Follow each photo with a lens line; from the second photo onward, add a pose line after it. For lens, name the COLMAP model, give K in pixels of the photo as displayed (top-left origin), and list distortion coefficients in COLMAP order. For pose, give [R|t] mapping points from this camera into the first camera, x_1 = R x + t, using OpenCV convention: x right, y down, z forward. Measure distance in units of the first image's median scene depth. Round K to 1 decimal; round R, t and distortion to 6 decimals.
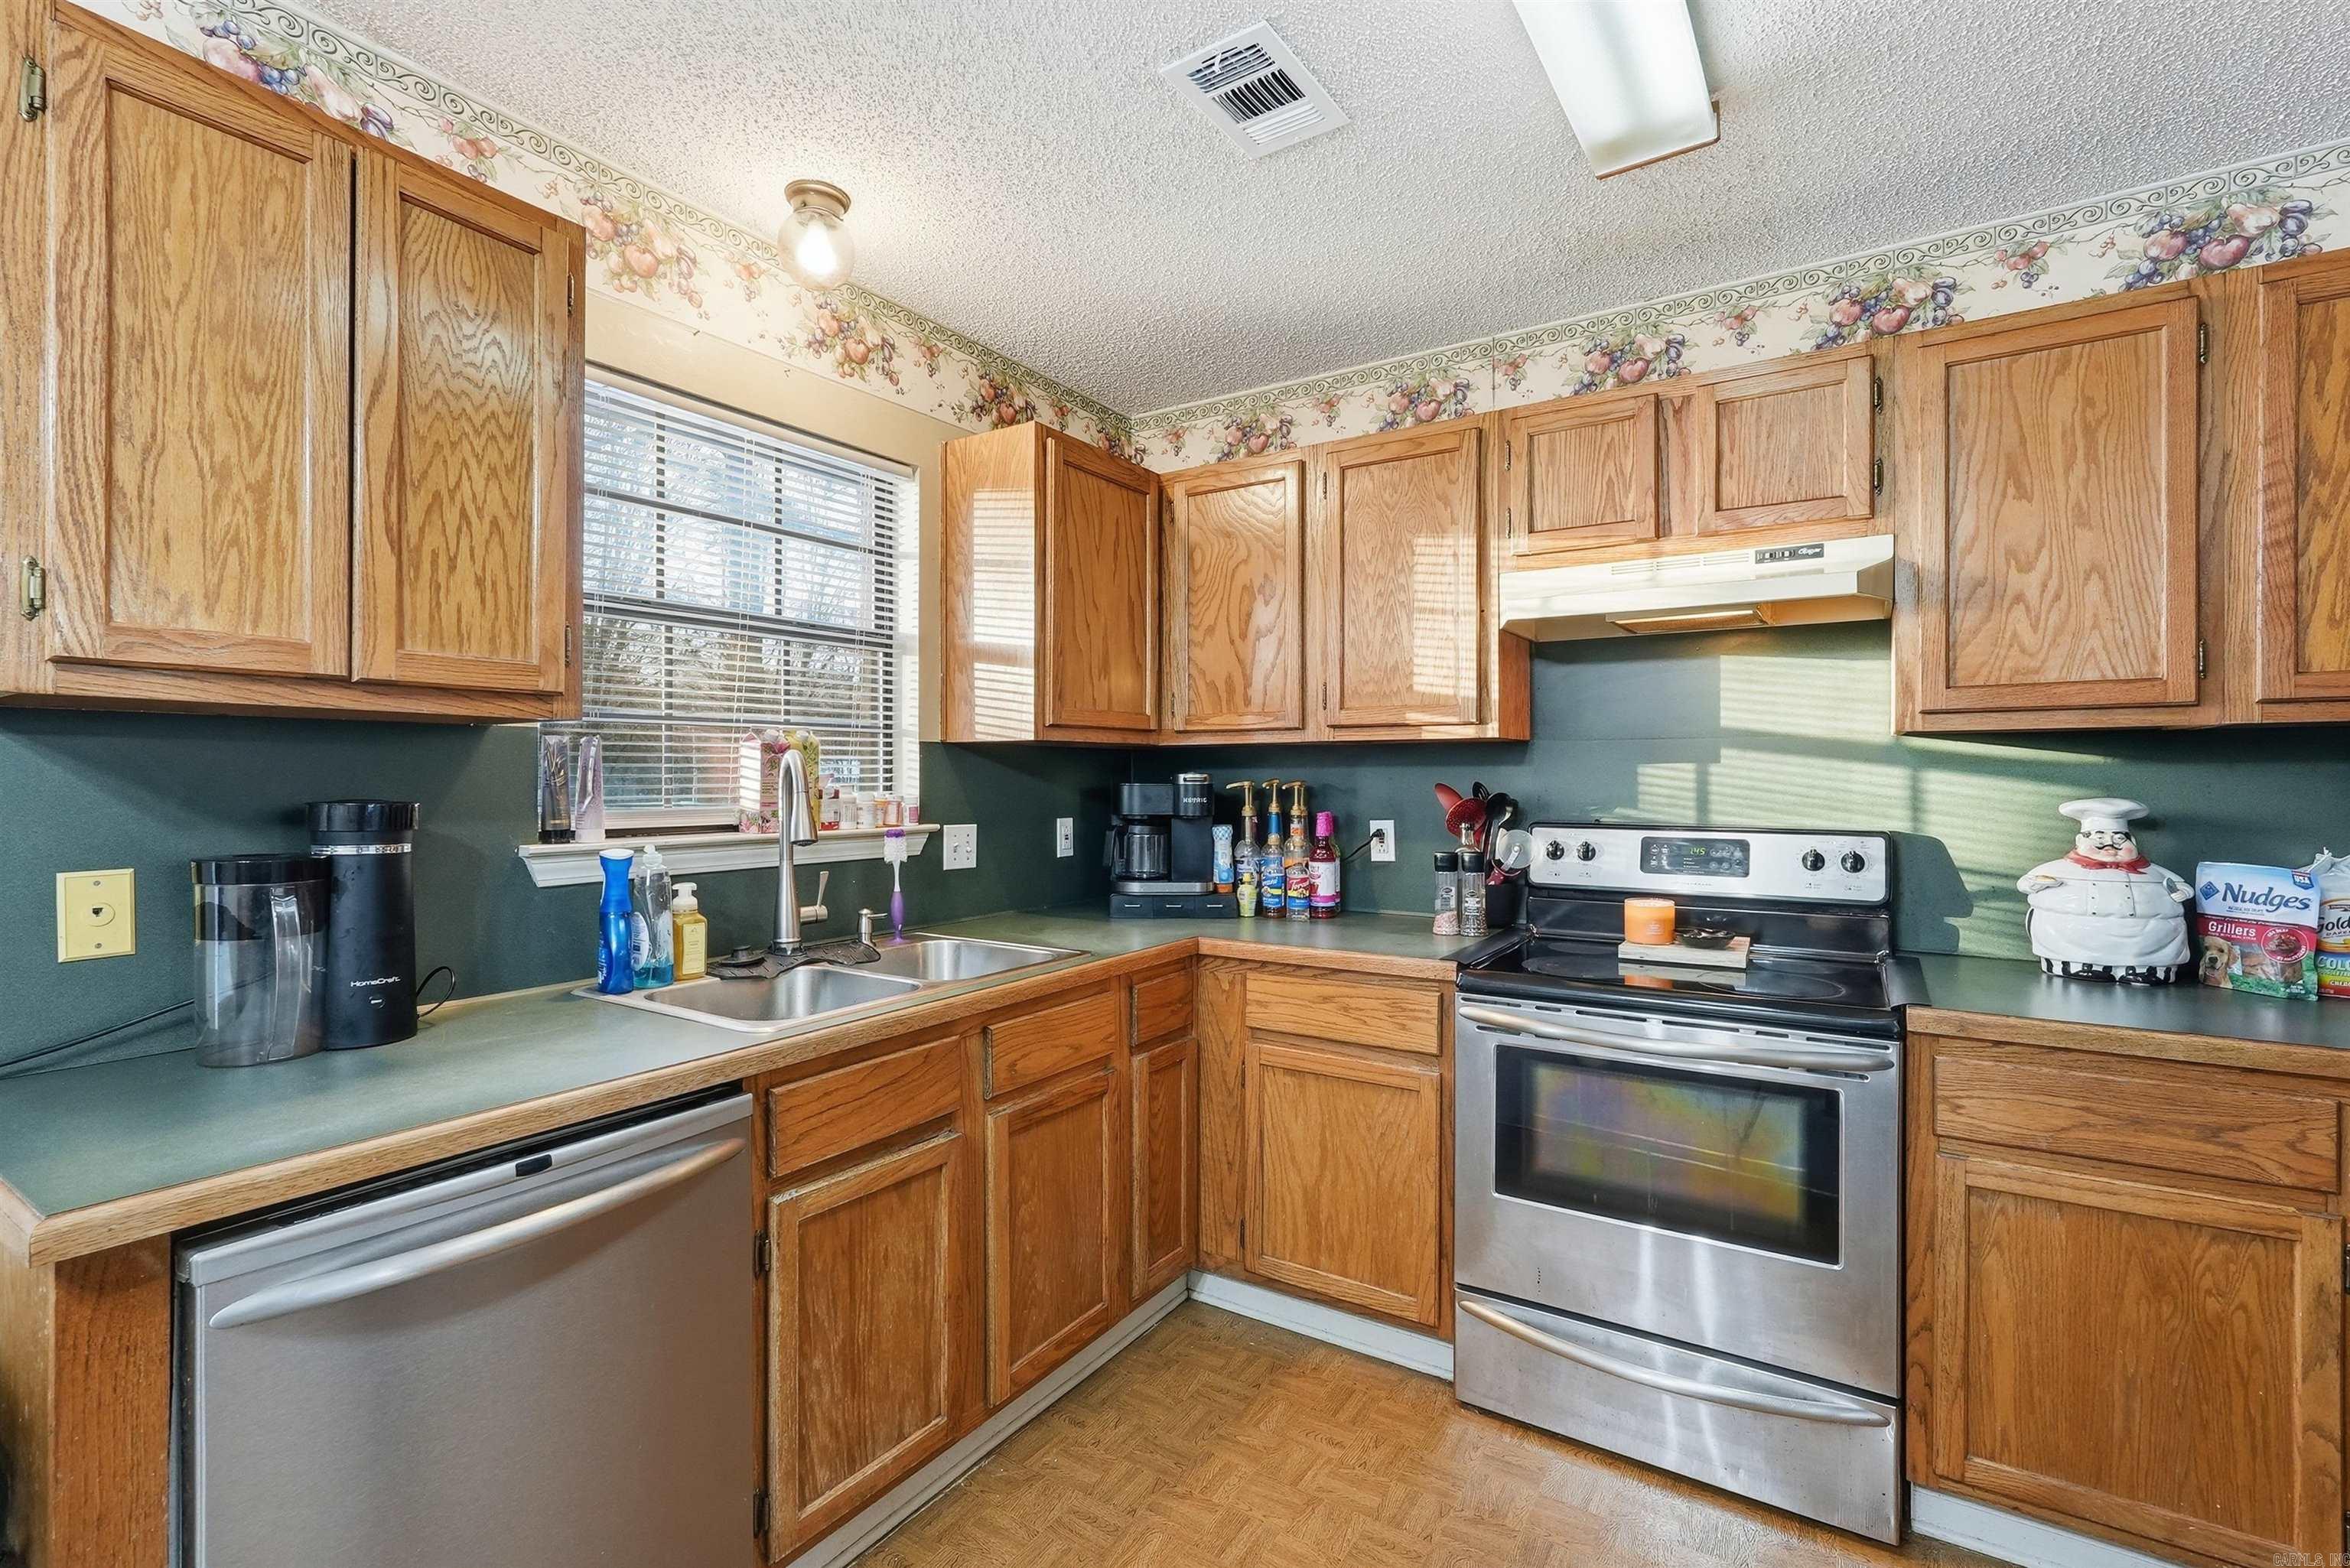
lens RADIAL K [[1056.0, 0, 1156.0], [0, 1056.0, 780.5], [0, 0, 1]] dist [-0.011664, 0.006668]
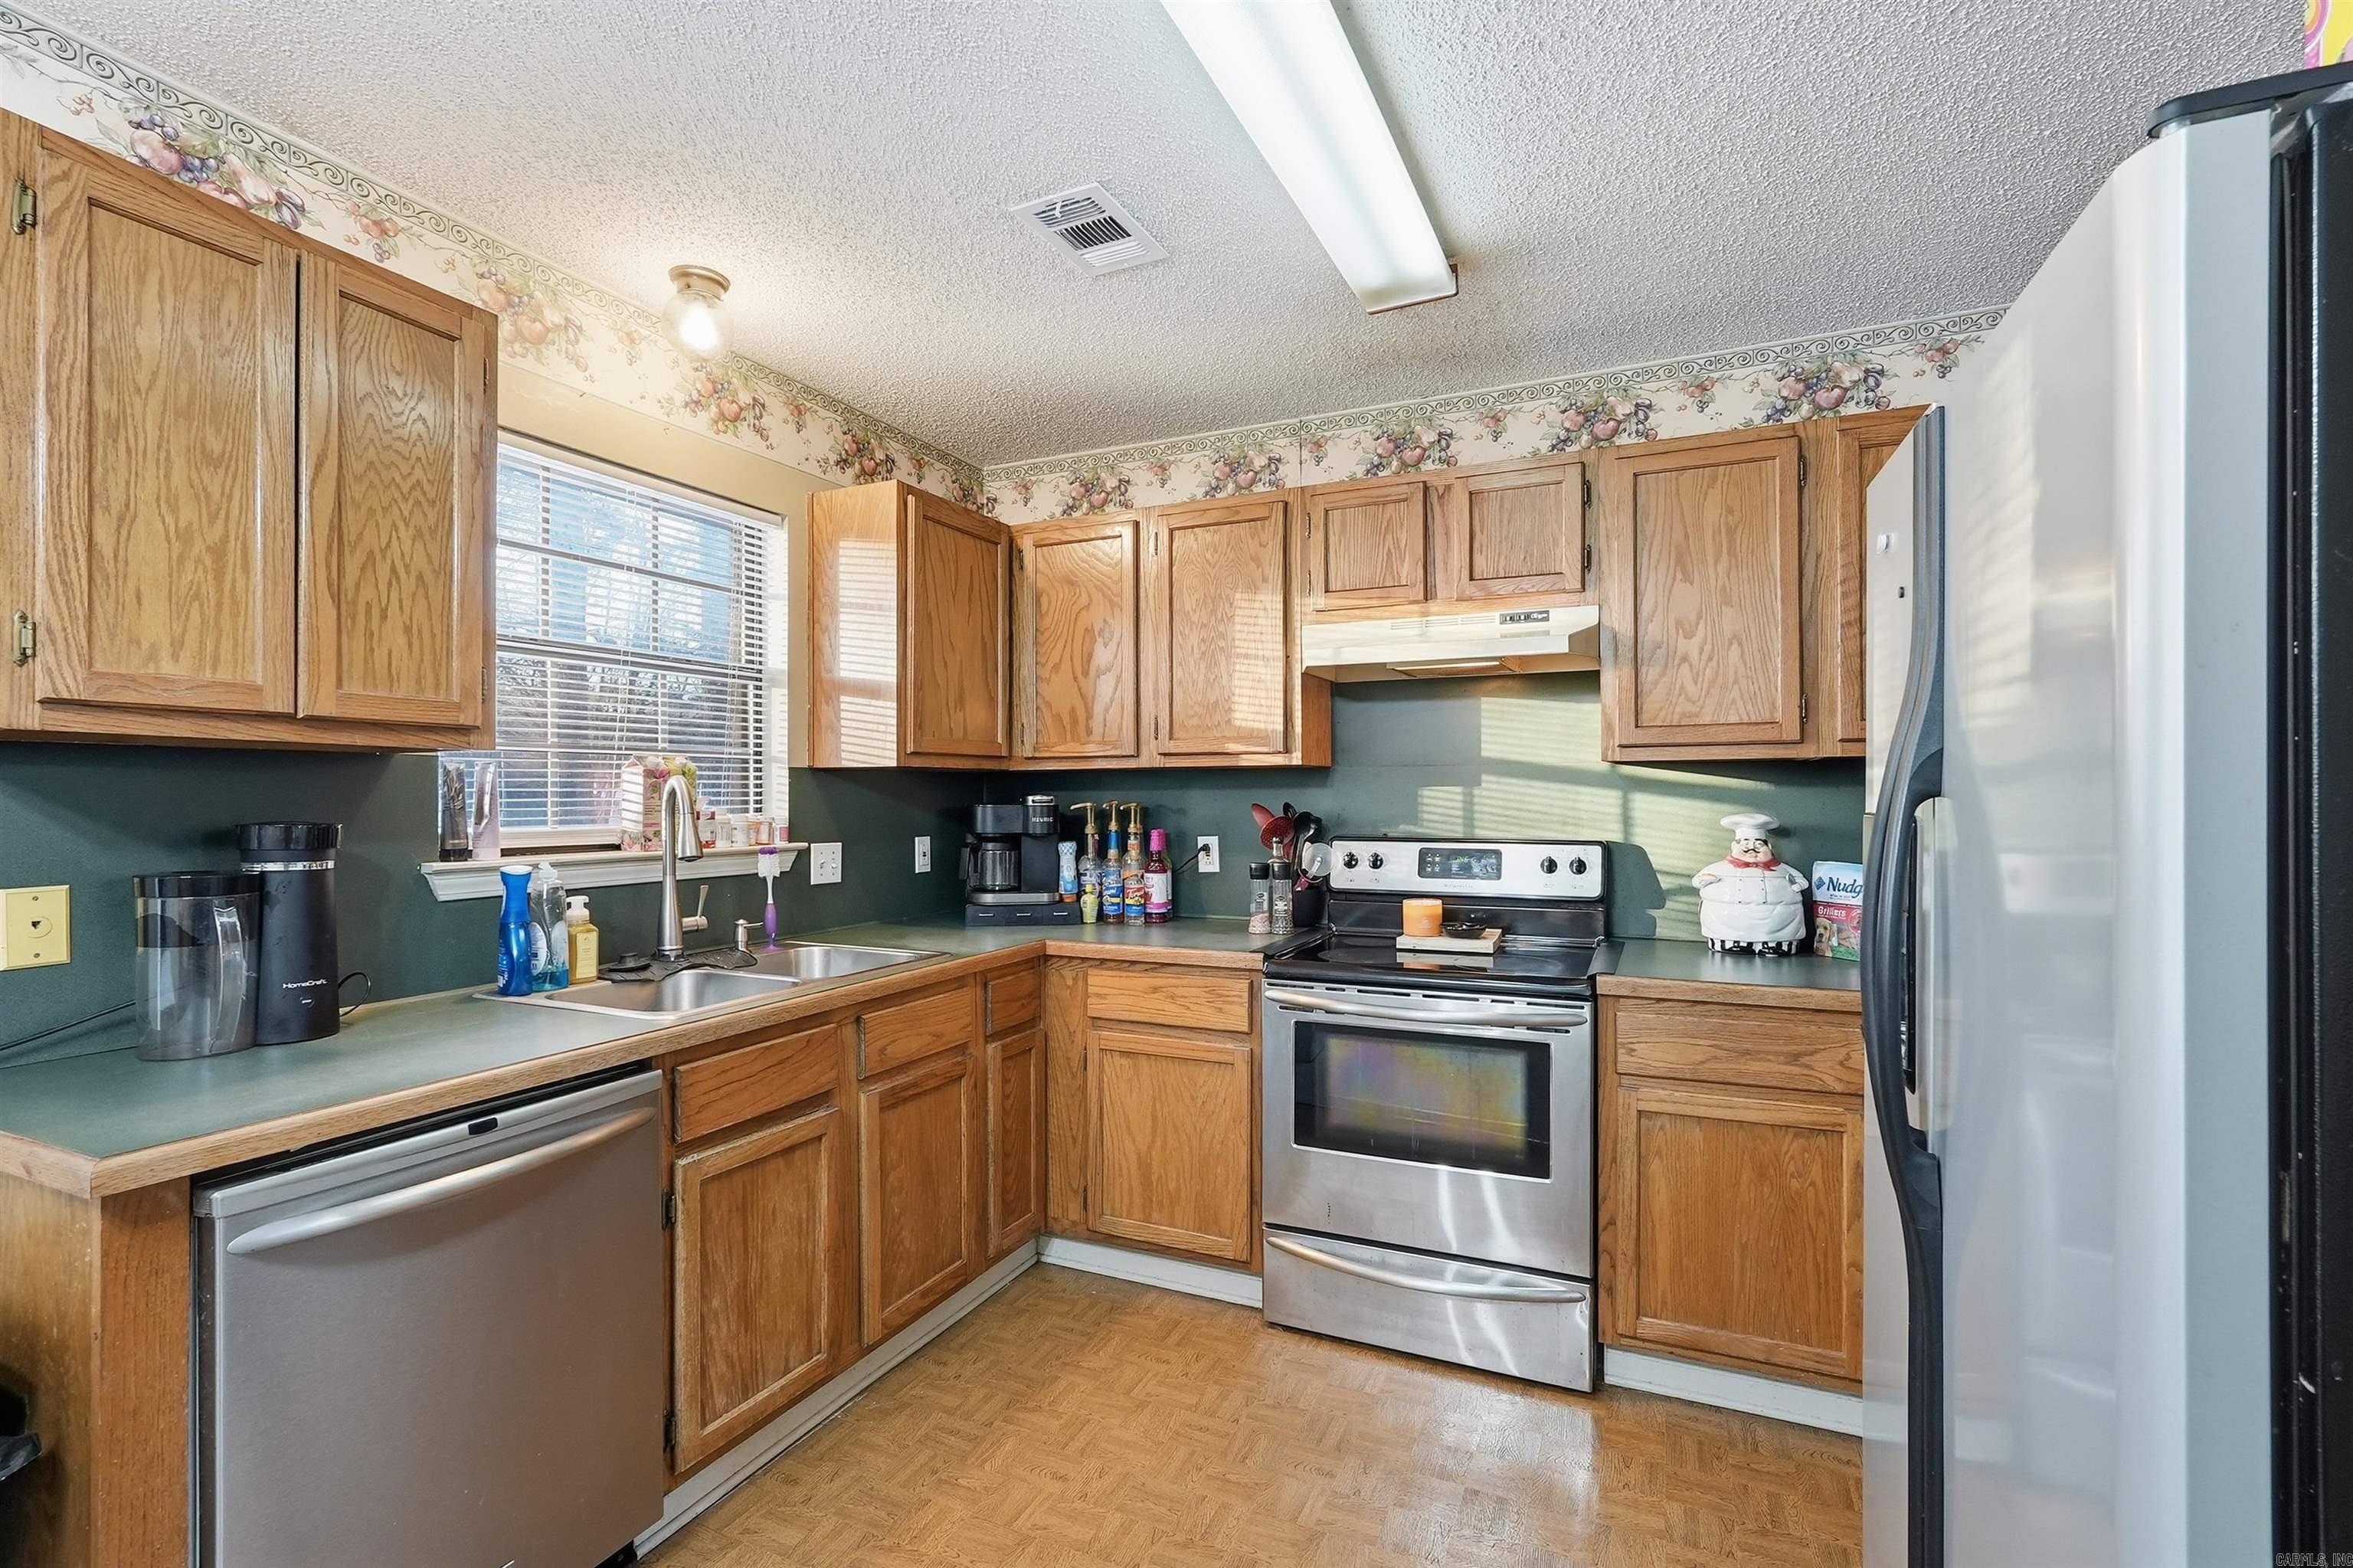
lens RADIAL K [[1057.4, 0, 1171.3], [0, 1057.4, 796.8], [0, 0, 1]] dist [-0.011664, 0.006668]
pose [[0.988044, -0.002600, 0.154151, -0.001681], [0.003313, 0.999985, -0.004366, -0.000140], [-0.154138, 0.004824, 0.988038, -0.197593]]
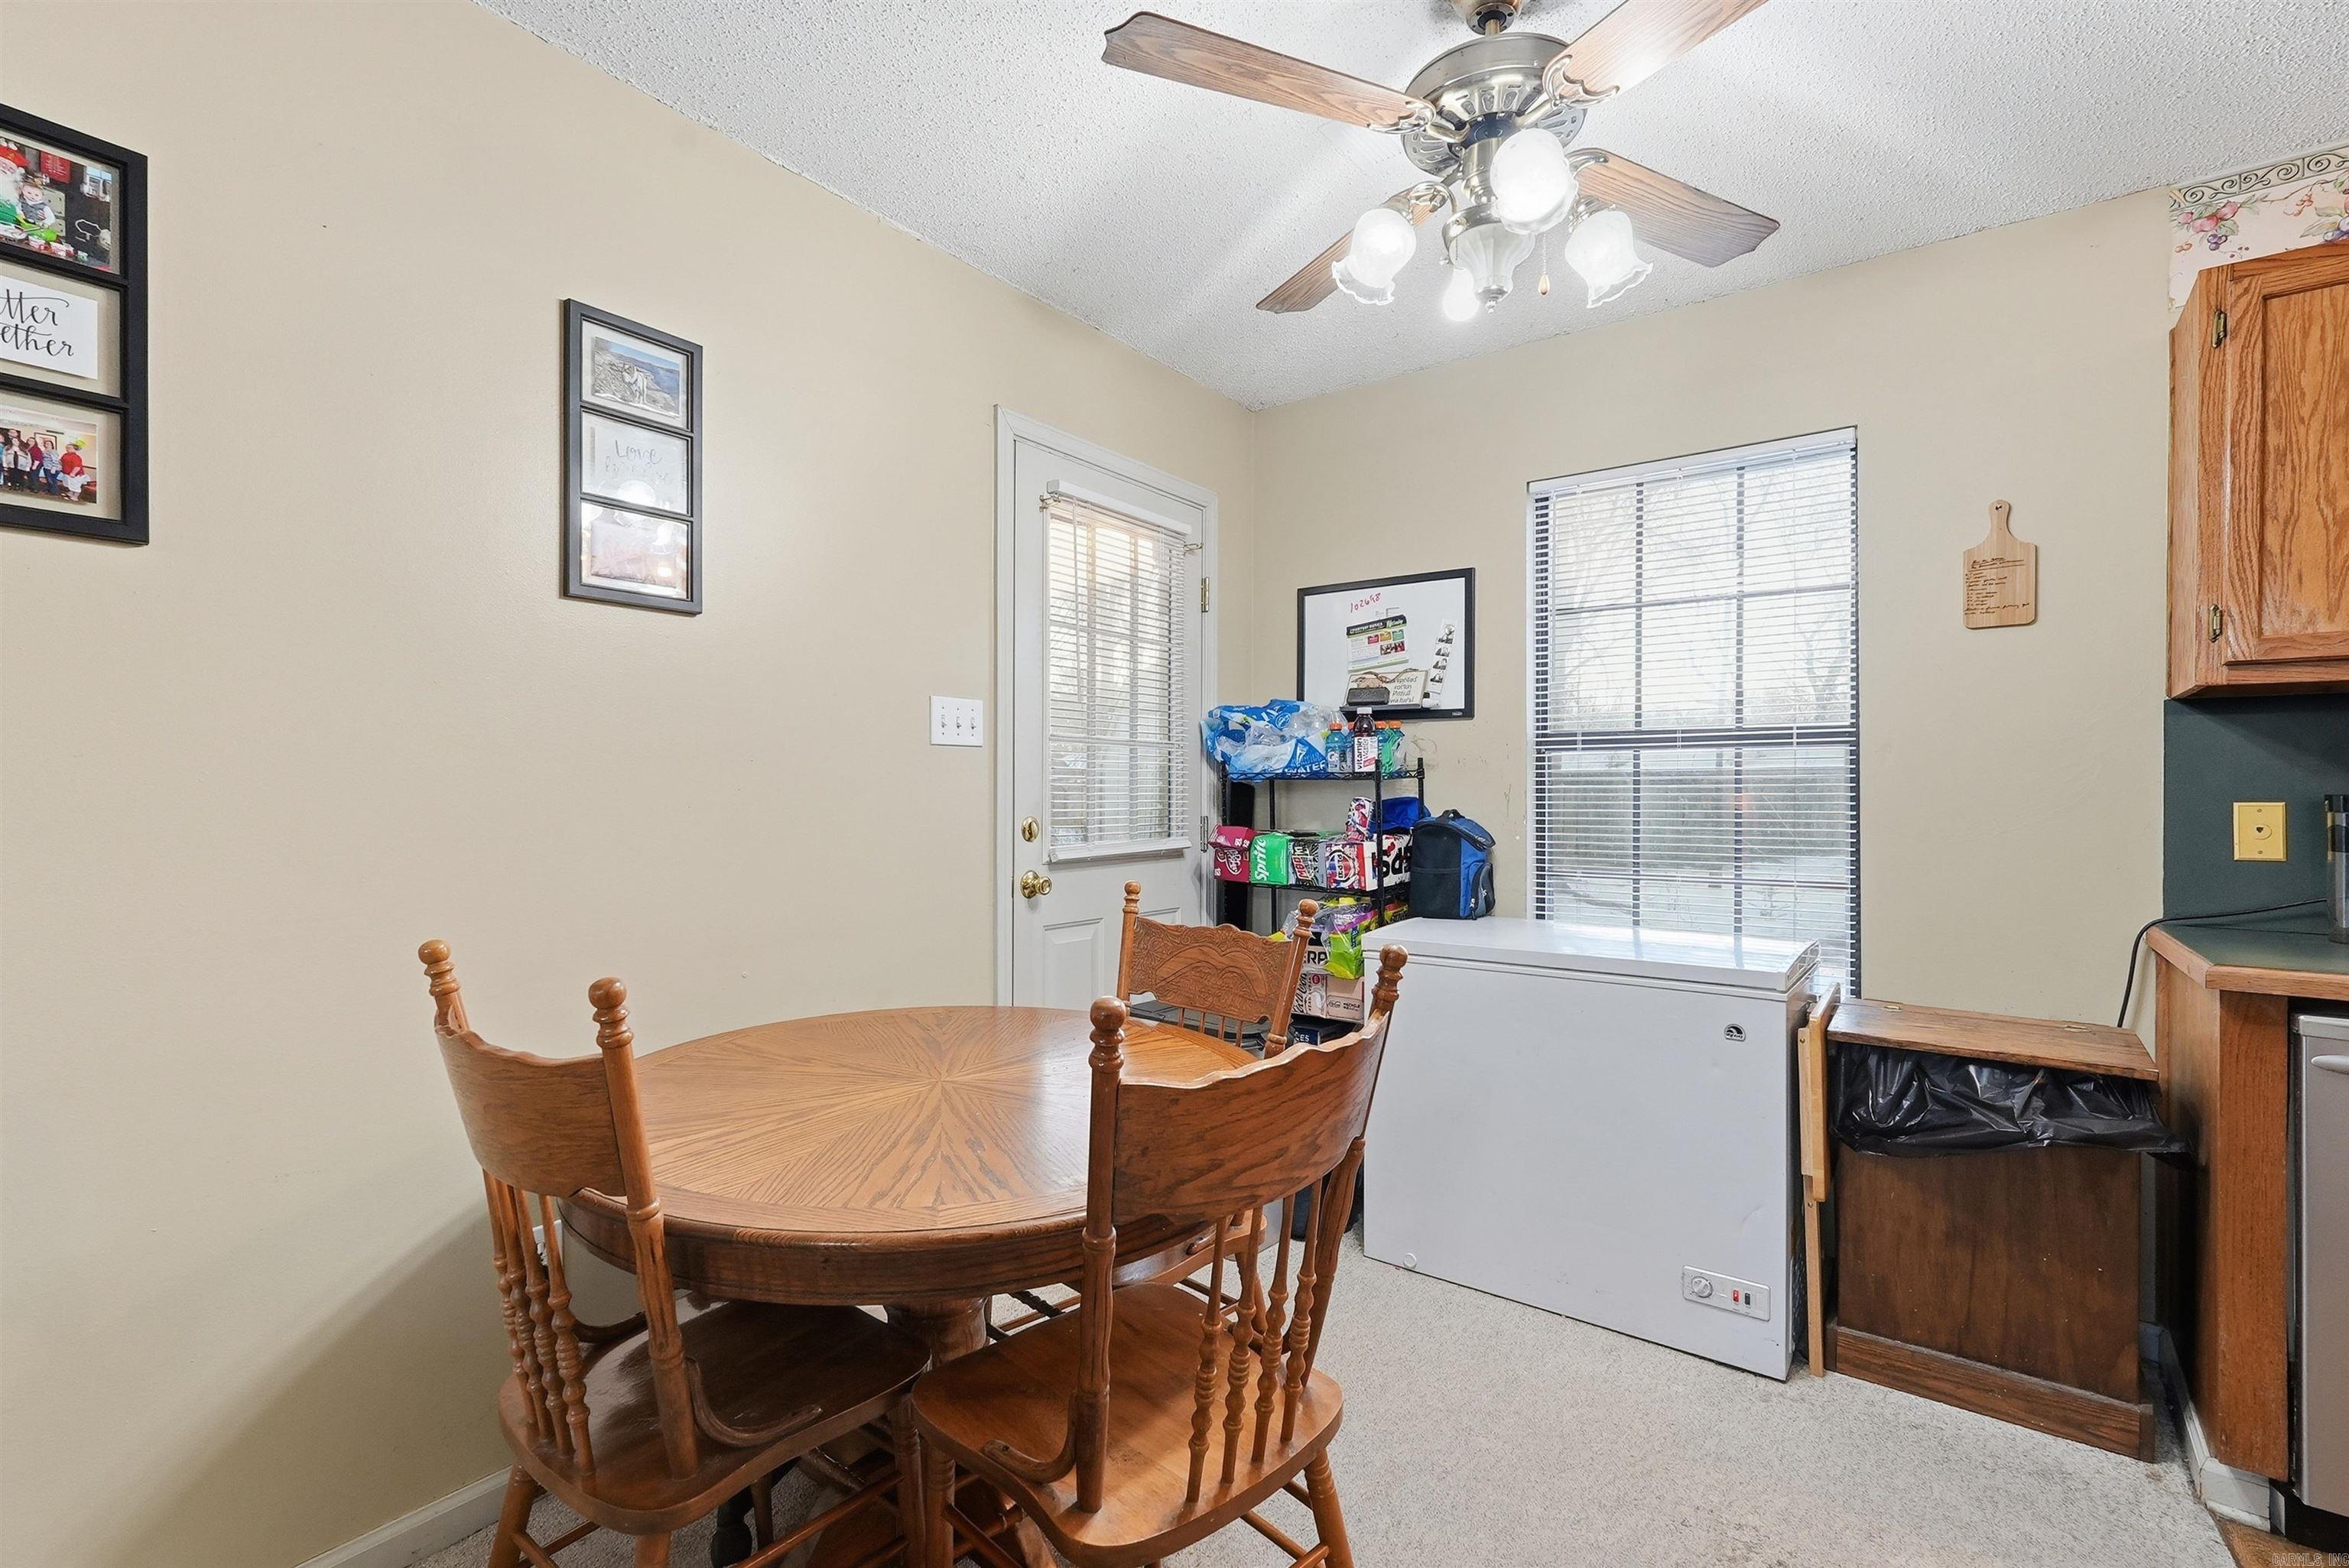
lens RADIAL K [[1055.5, 0, 1182.2], [0, 1055.5, 796.7], [0, 0, 1]] dist [-0.011664, 0.006668]
pose [[-0.045600, 0.001134, -0.998959, 0.412377], [-0.004176, 0.999990, 0.001326, 0.059795], [0.998951, 0.004232, -0.045595, -0.345140]]
